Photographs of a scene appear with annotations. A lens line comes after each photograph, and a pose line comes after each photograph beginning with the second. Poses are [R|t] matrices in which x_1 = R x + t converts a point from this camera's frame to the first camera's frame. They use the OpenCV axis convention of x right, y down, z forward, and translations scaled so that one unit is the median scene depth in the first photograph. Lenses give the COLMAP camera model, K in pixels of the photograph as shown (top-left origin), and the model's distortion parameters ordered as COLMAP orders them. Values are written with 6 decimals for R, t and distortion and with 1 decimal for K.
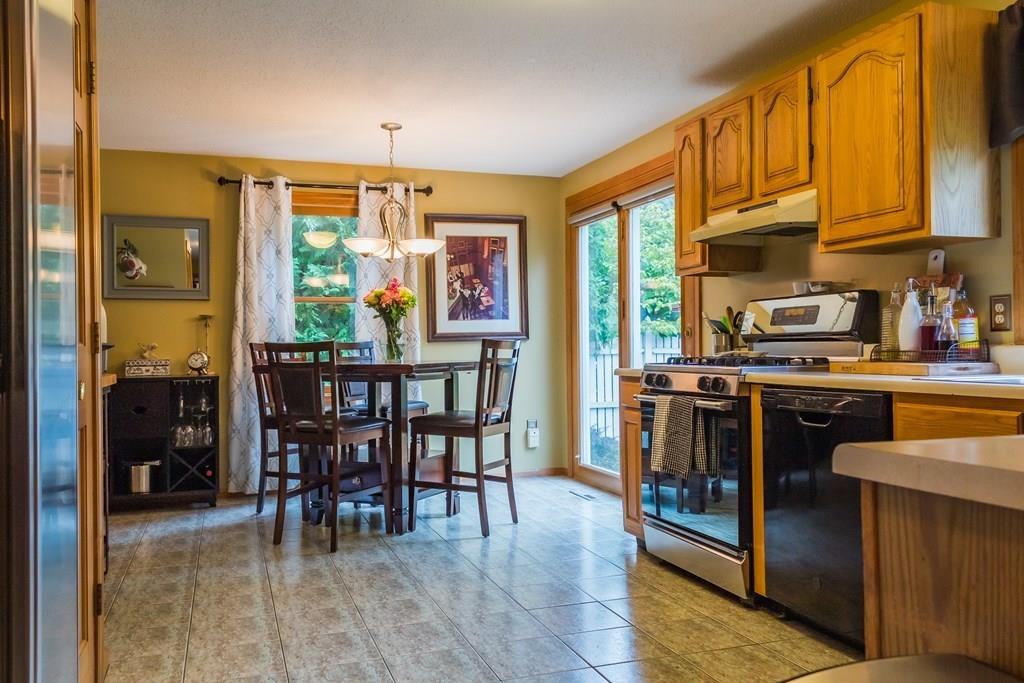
lens RADIAL K [[832.4, 0, 512.0], [0, 832.4, 341.5], [0, 0, 1]] dist [-0.002611, -0.001520]
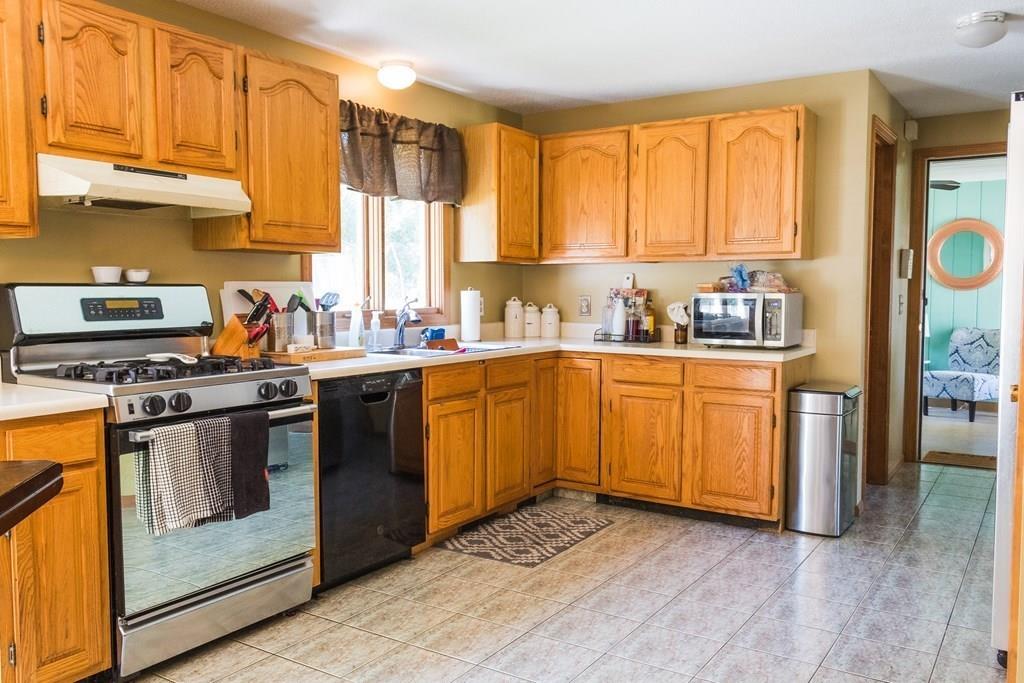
lens RADIAL K [[832.4, 0, 512.0], [0, 832.4, 341.5], [0, 0, 1]] dist [-0.002611, -0.001520]
pose [[-0.614273, -0.040640, 0.788047, -0.707036], [-0.003385, 0.998799, 0.048870, -0.052261], [-0.789087, 0.027351, -0.613673, 1.570171]]
